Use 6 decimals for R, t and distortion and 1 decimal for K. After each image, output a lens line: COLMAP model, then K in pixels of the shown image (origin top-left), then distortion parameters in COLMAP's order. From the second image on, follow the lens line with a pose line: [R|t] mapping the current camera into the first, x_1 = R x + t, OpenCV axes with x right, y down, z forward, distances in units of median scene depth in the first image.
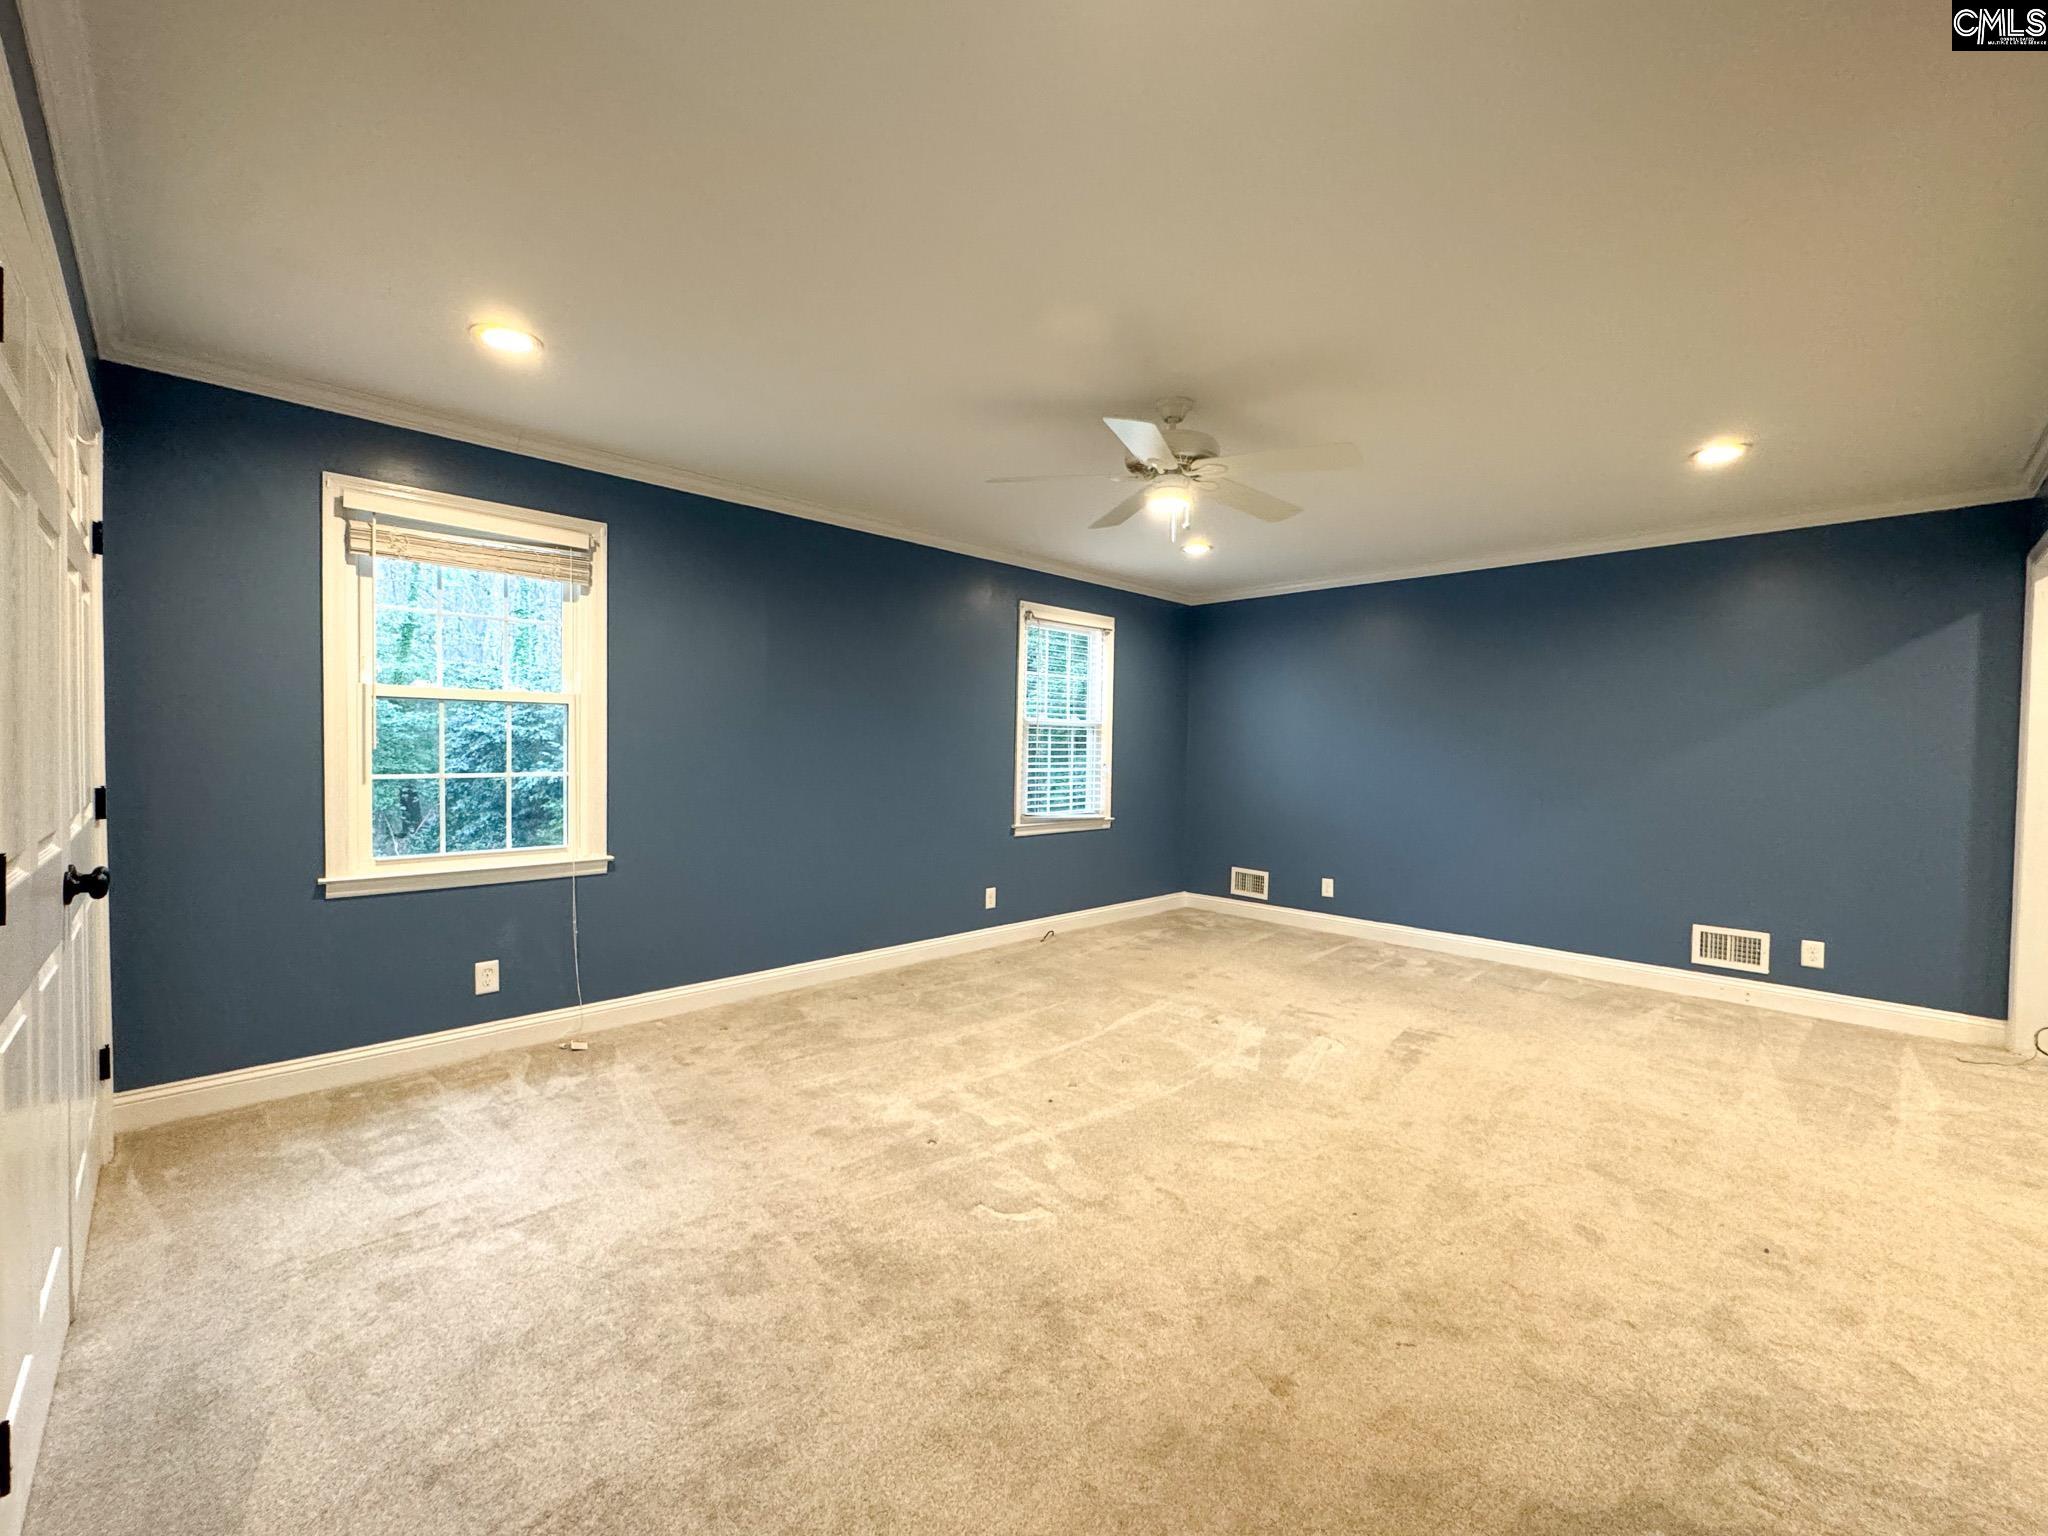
lens RADIAL K [[822.2, 0, 1024.0], [0, 822.2, 768.0], [0, 0, 1]] dist [-0.000583, 0.000096]
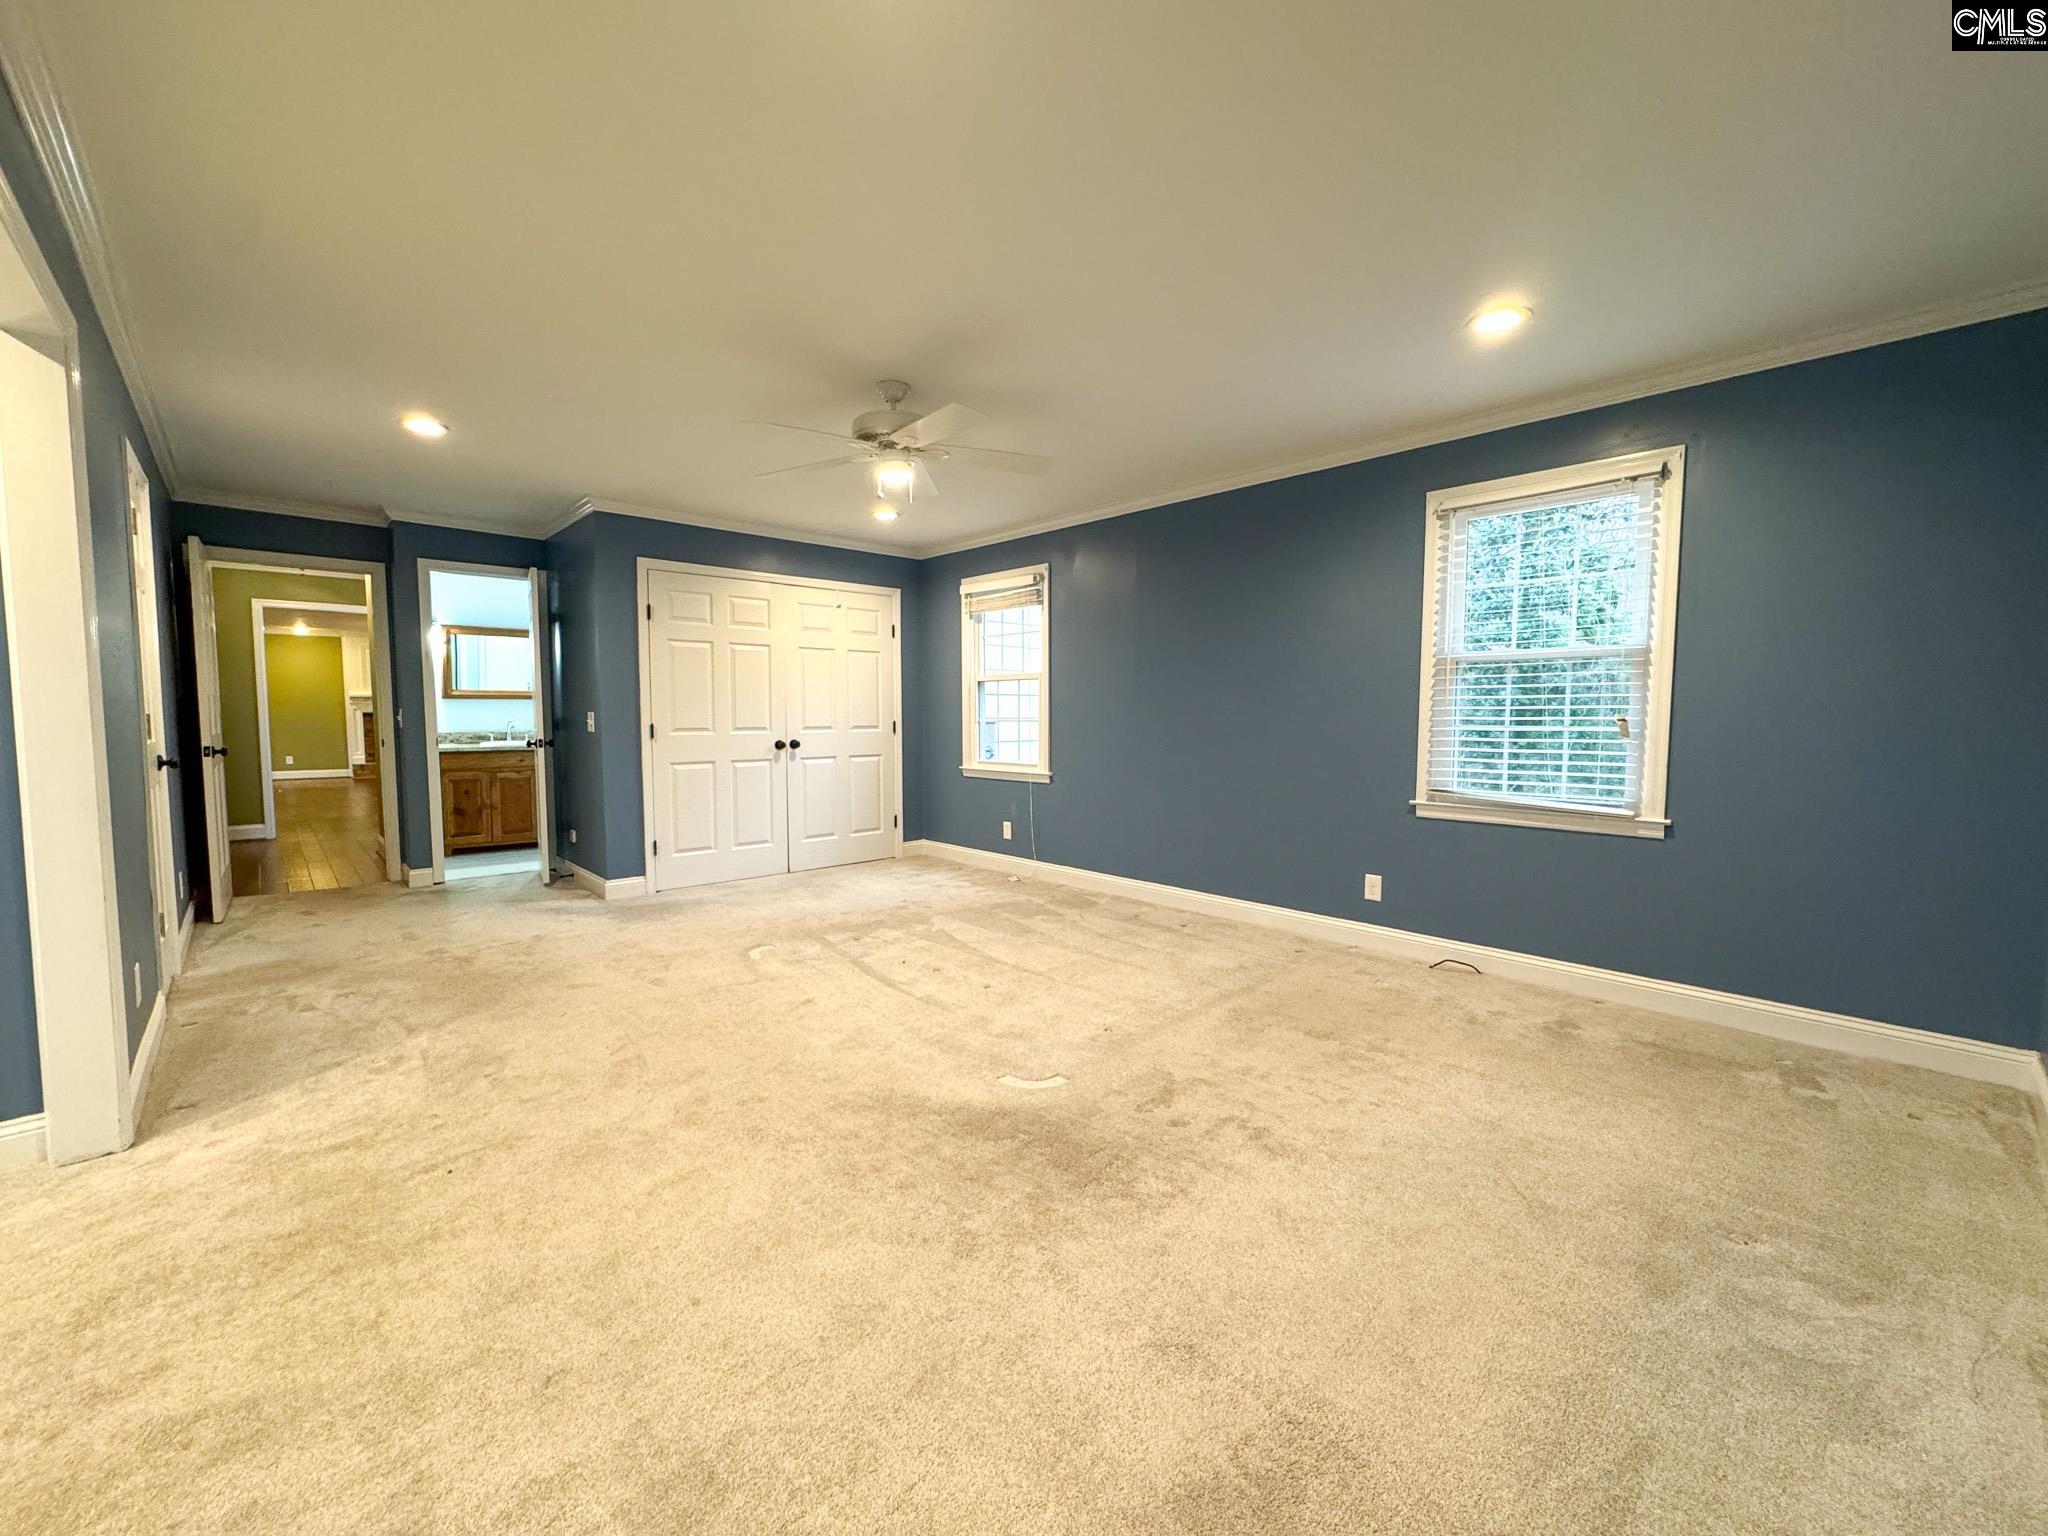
lens RADIAL K [[822.2, 0, 1024.0], [0, 822.2, 768.0], [0, 0, 1]] dist [-0.000583, 0.000096]
pose [[-0.020370, 0.054879, -0.998285, 1.090567], [-0.022920, 0.998204, 0.055342, 0.010207], [0.999530, 0.024008, -0.019076, 0.983268]]
